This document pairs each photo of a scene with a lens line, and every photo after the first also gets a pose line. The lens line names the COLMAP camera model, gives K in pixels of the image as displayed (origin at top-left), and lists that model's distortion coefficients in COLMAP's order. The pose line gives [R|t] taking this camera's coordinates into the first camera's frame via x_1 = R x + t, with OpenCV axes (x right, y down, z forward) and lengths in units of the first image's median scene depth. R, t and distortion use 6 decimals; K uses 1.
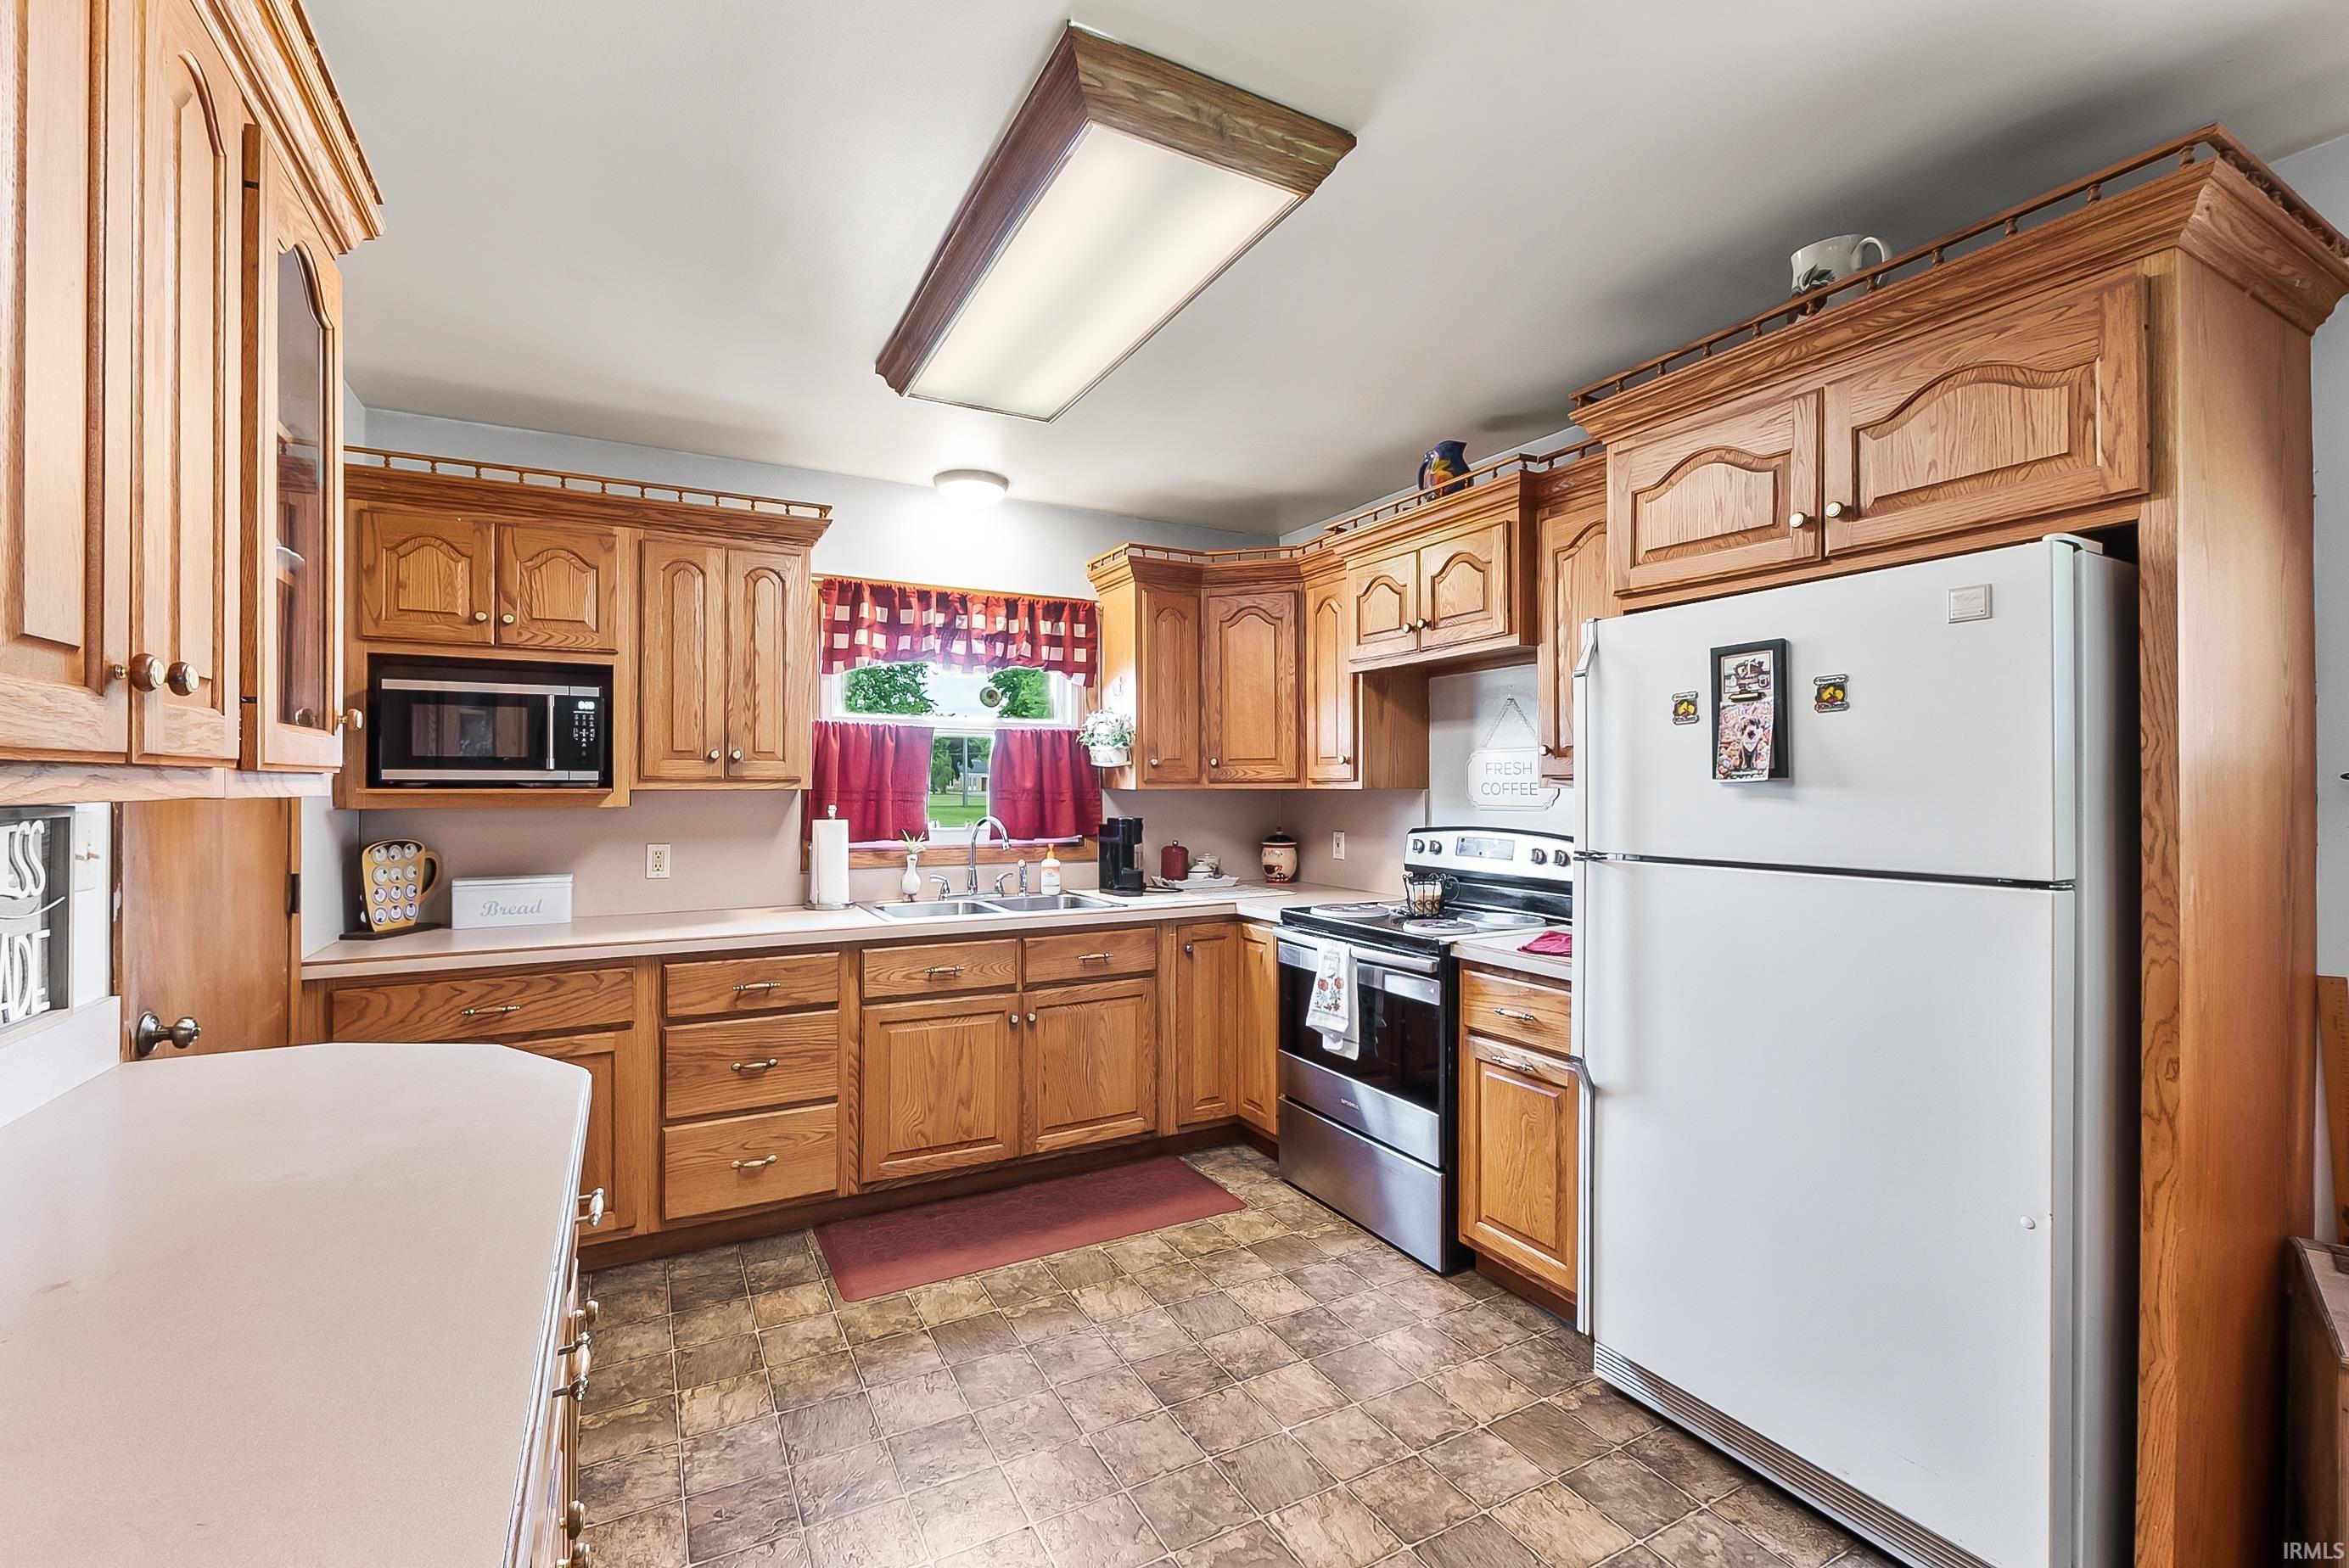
lens RADIAL K [[993.5, 0, 1170.0], [0, 993.5, 779.0], [0, 0, 1]] dist [-0.007448, -0.000291]
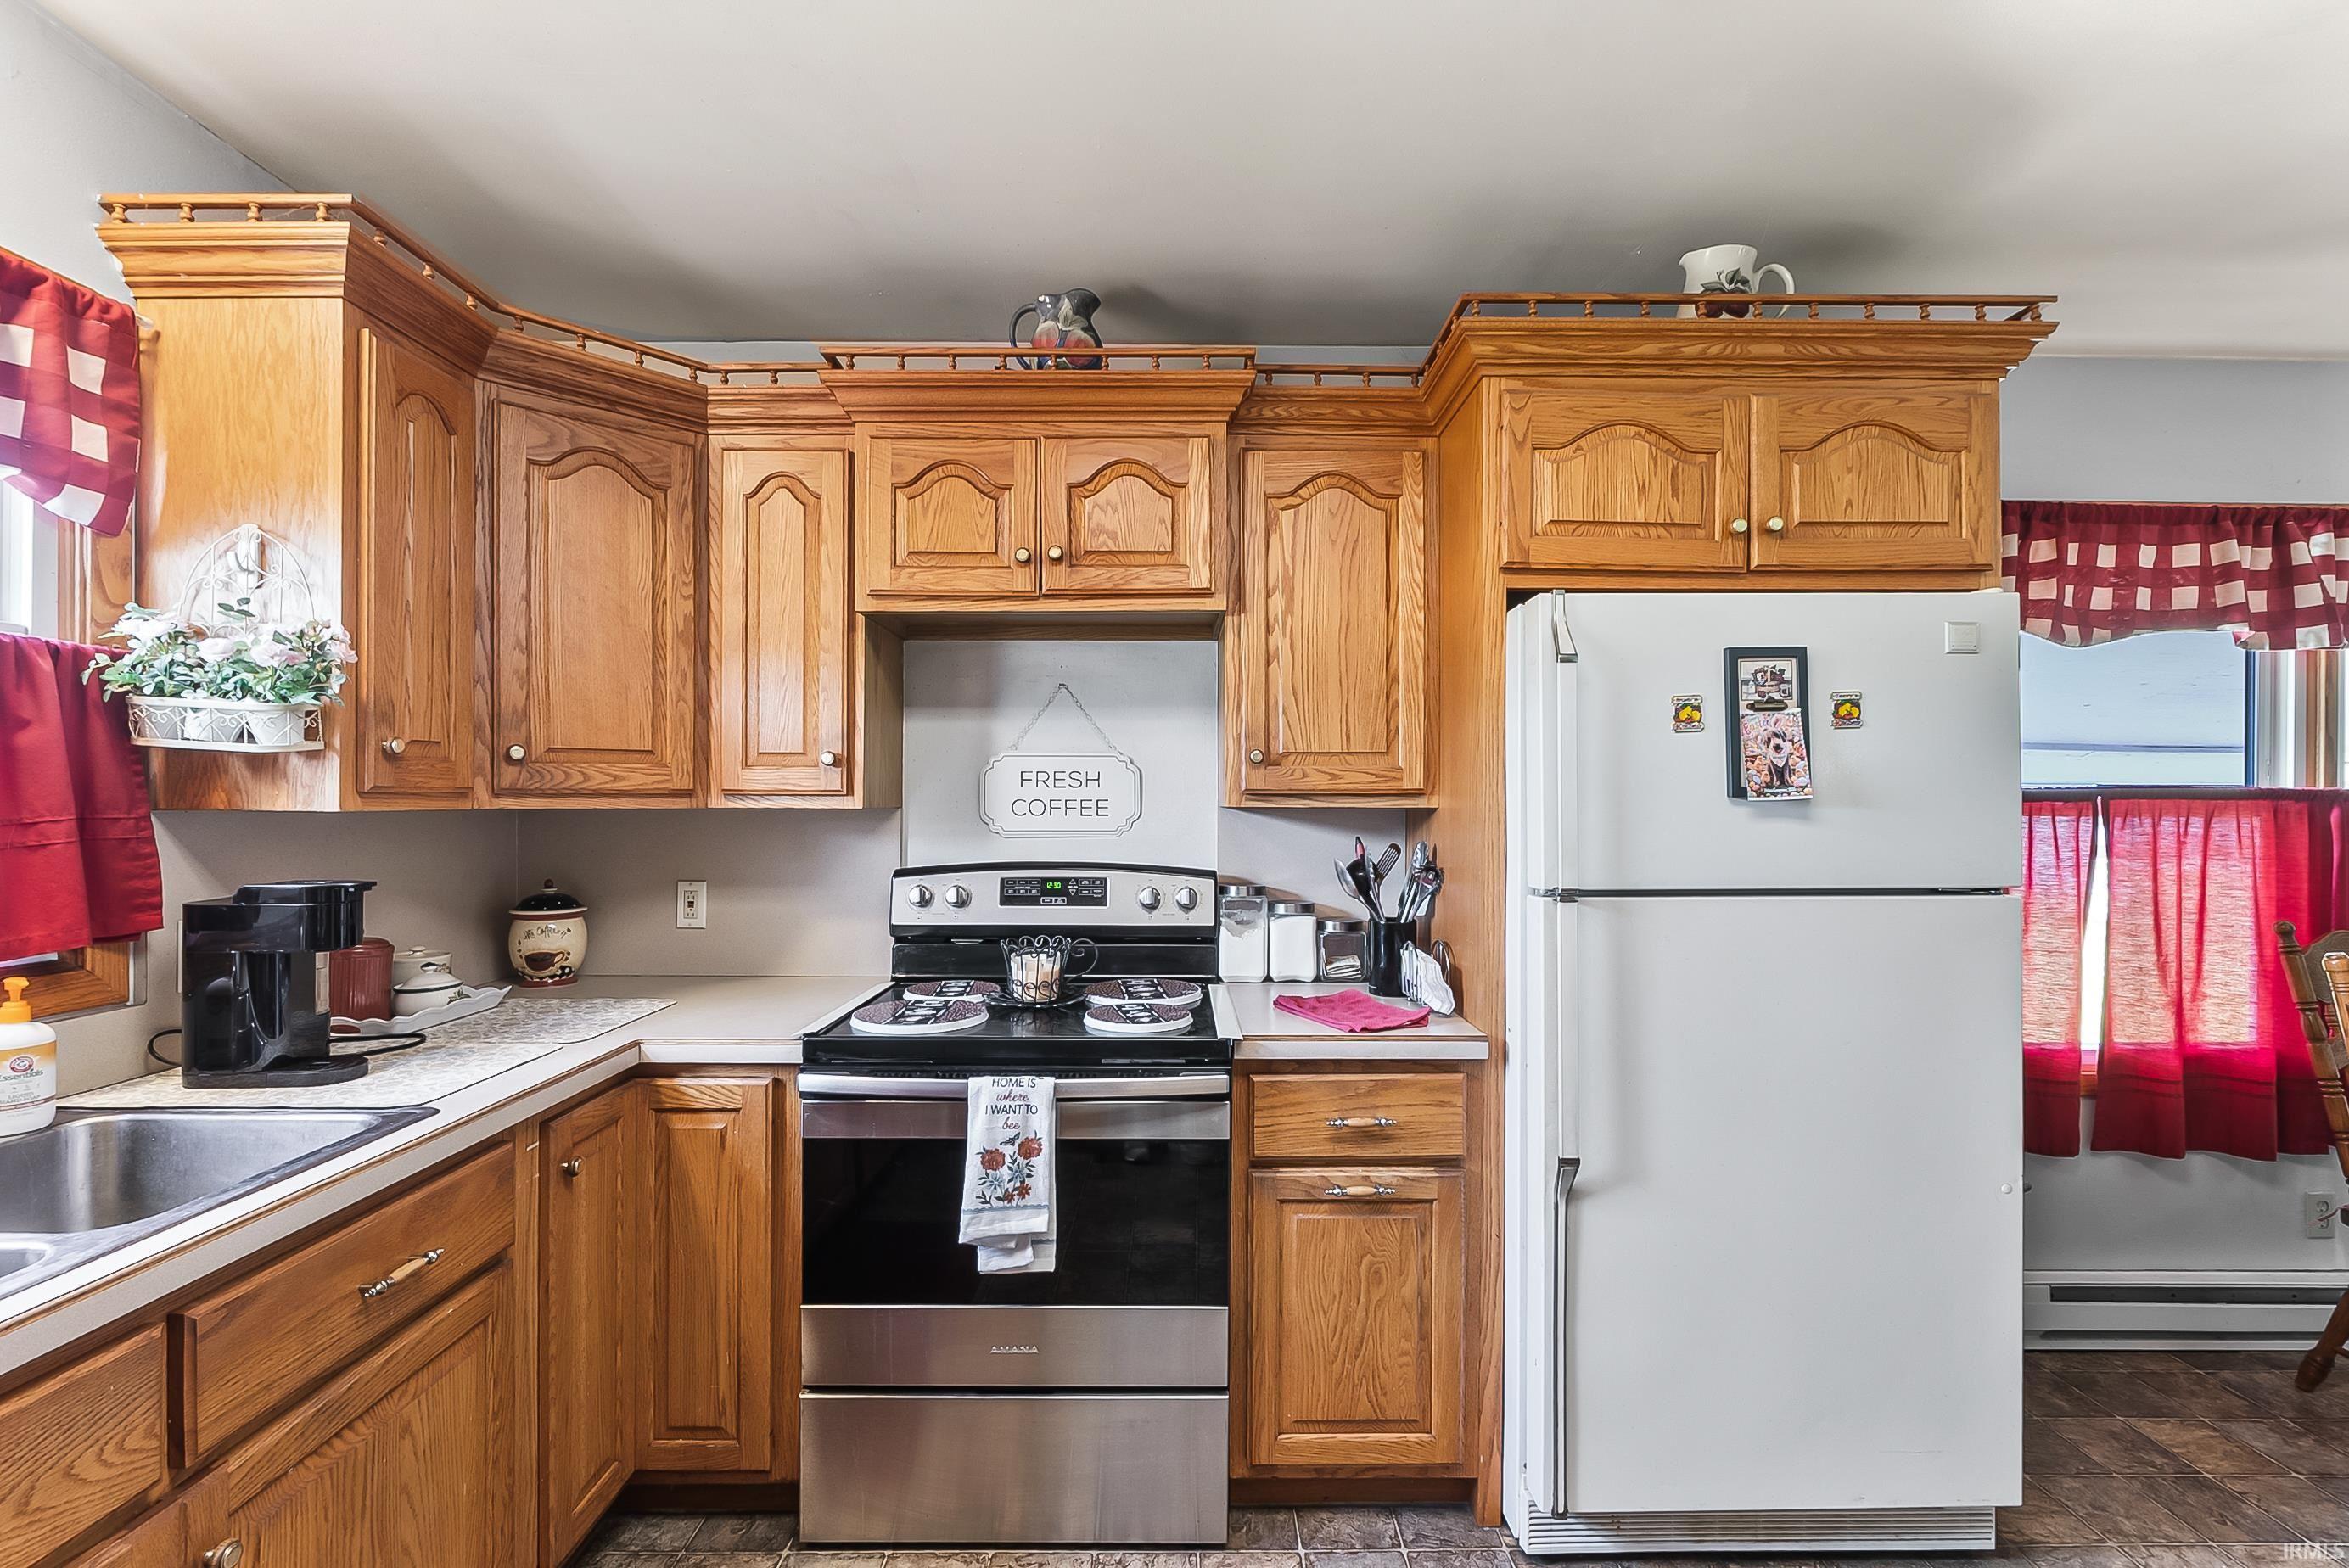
lens RADIAL K [[993.5, 0, 1180.2], [0, 993.5, 796.9], [0, 0, 1]] dist [-0.007448, -0.000291]
pose [[0.471034, 0.005460, 0.882098, -0.264012], [-0.007016, 0.999972, -0.002444, 0.003278], [-0.882087, -0.005037, 0.471059, 0.587616]]
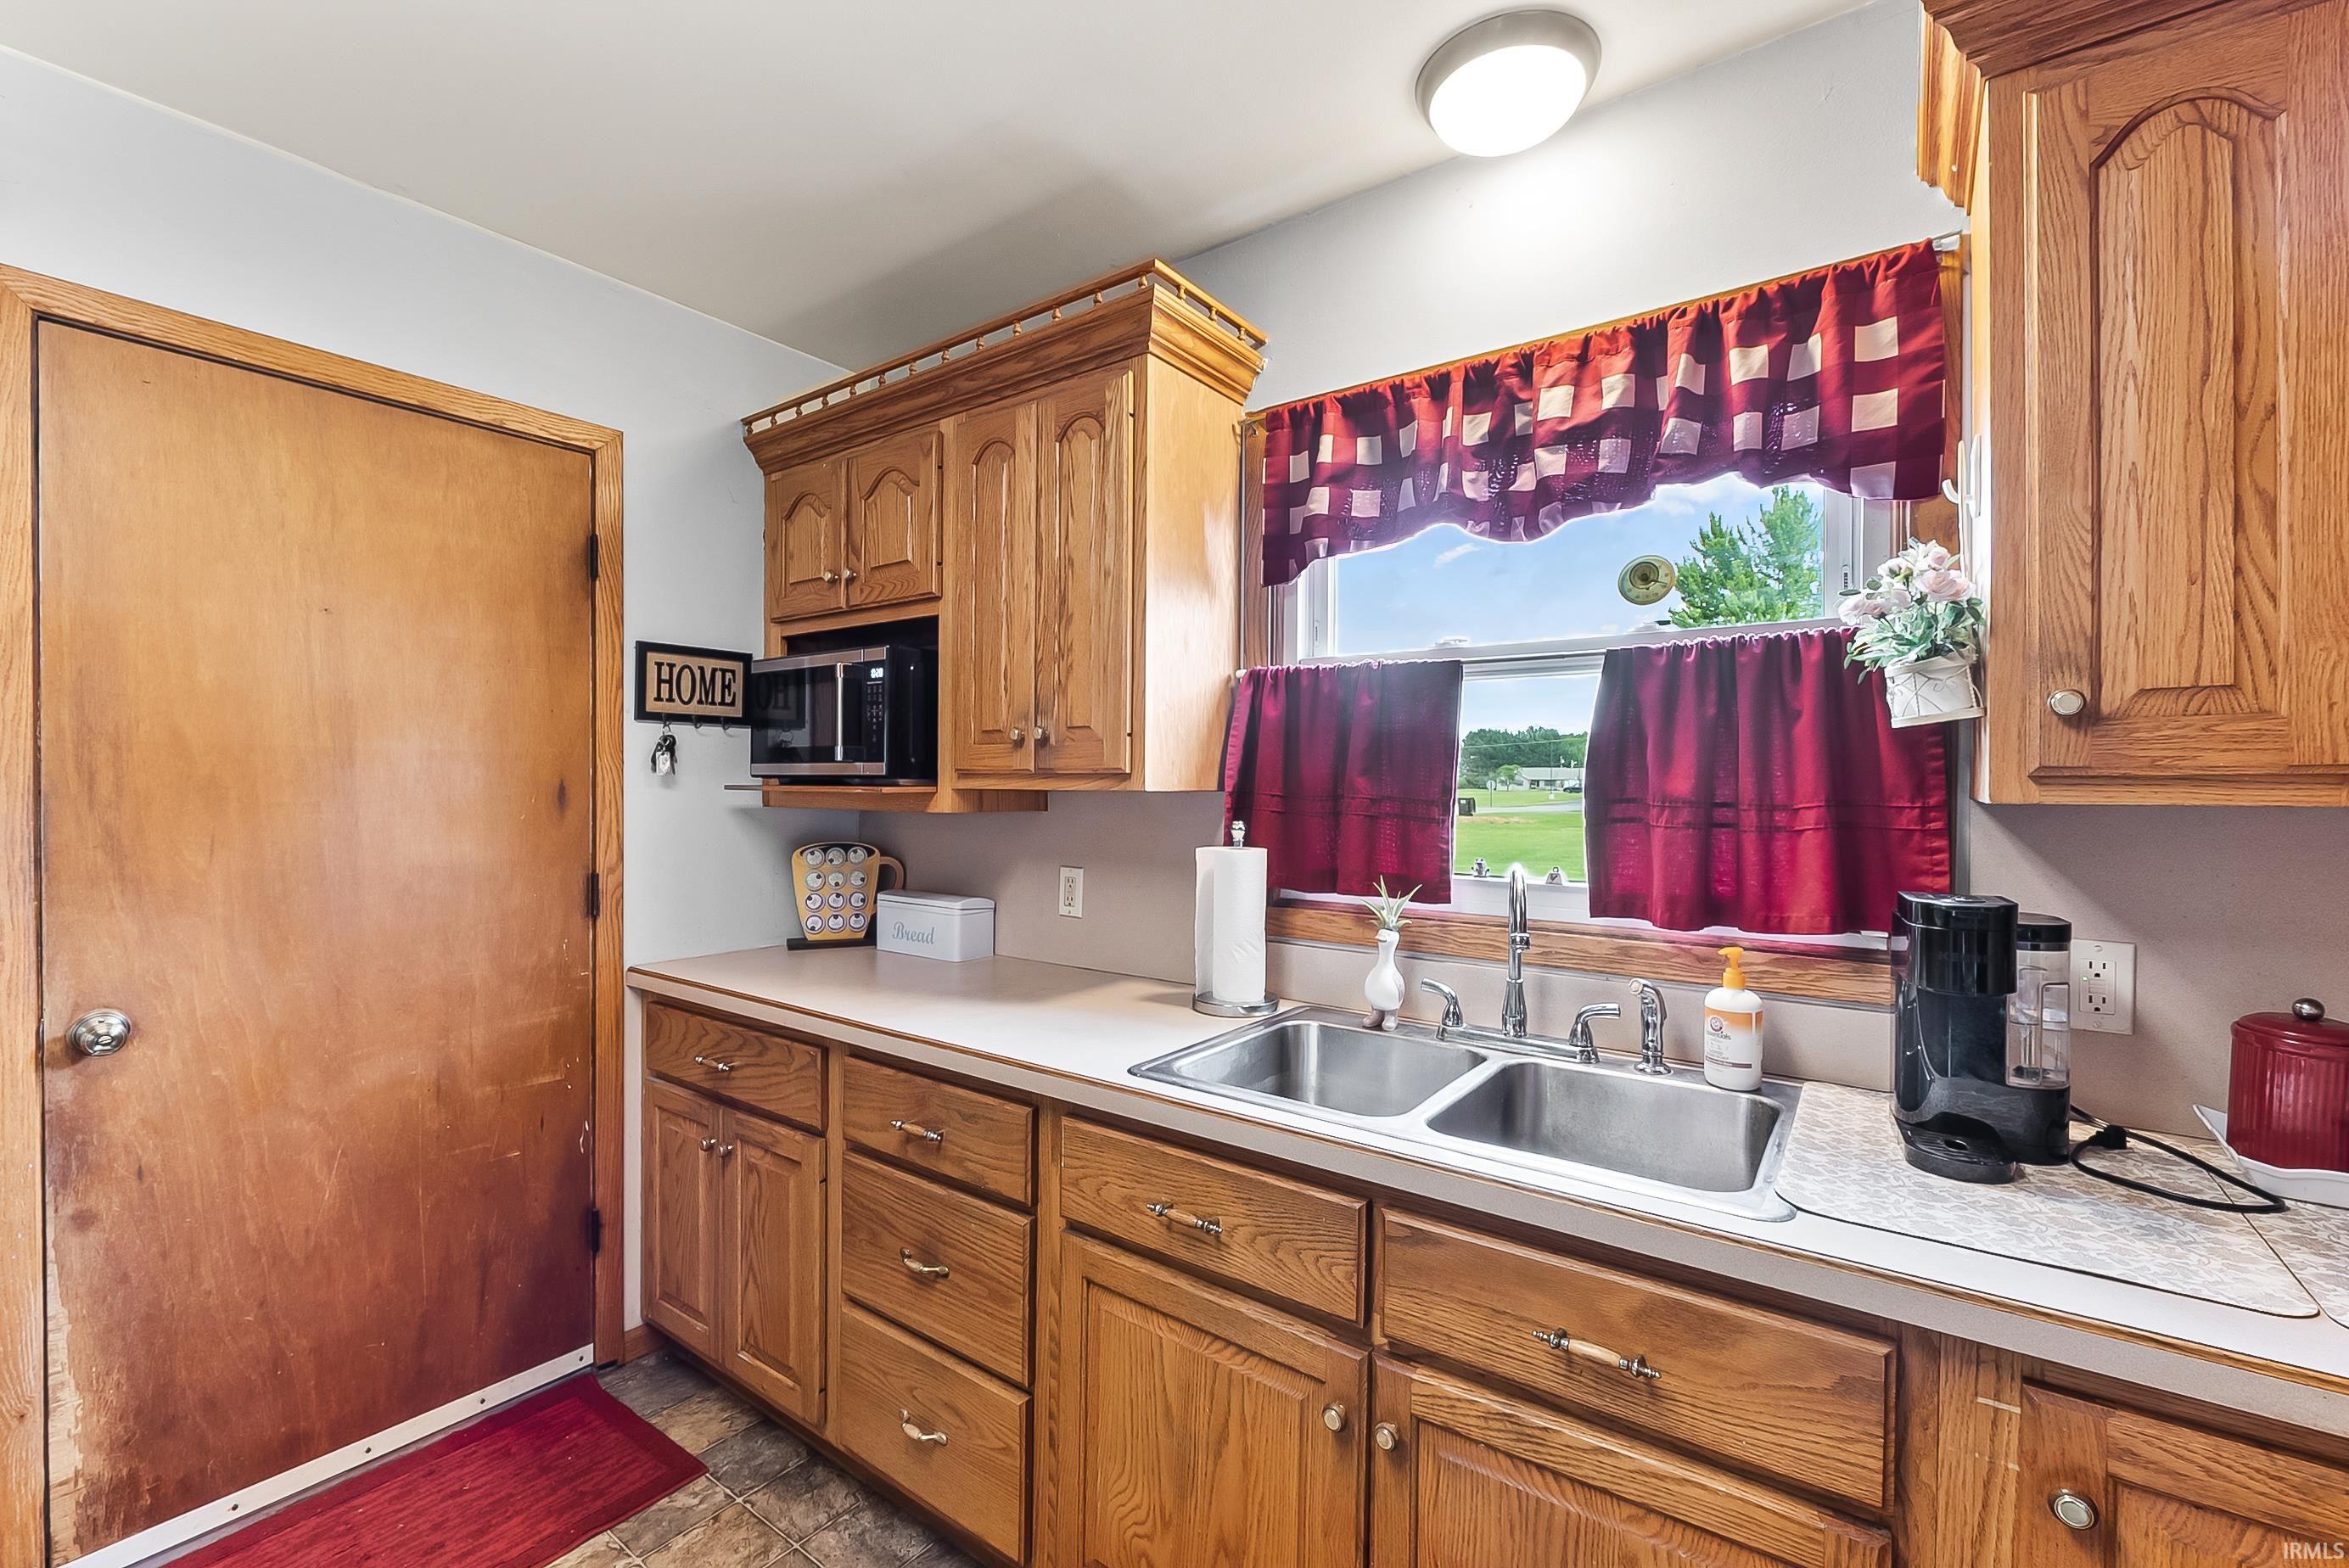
lens RADIAL K [[993.5, 0, 1156.1], [0, 993.5, 788.5], [0, 0, 1]] dist [-0.007448, -0.000291]
pose [[0.419644, 0.008342, -0.907651, 0.142945], [-0.000089, 0.999958, 0.009149, 0.004092], [0.907689, -0.003758, 0.419627, 0.763905]]
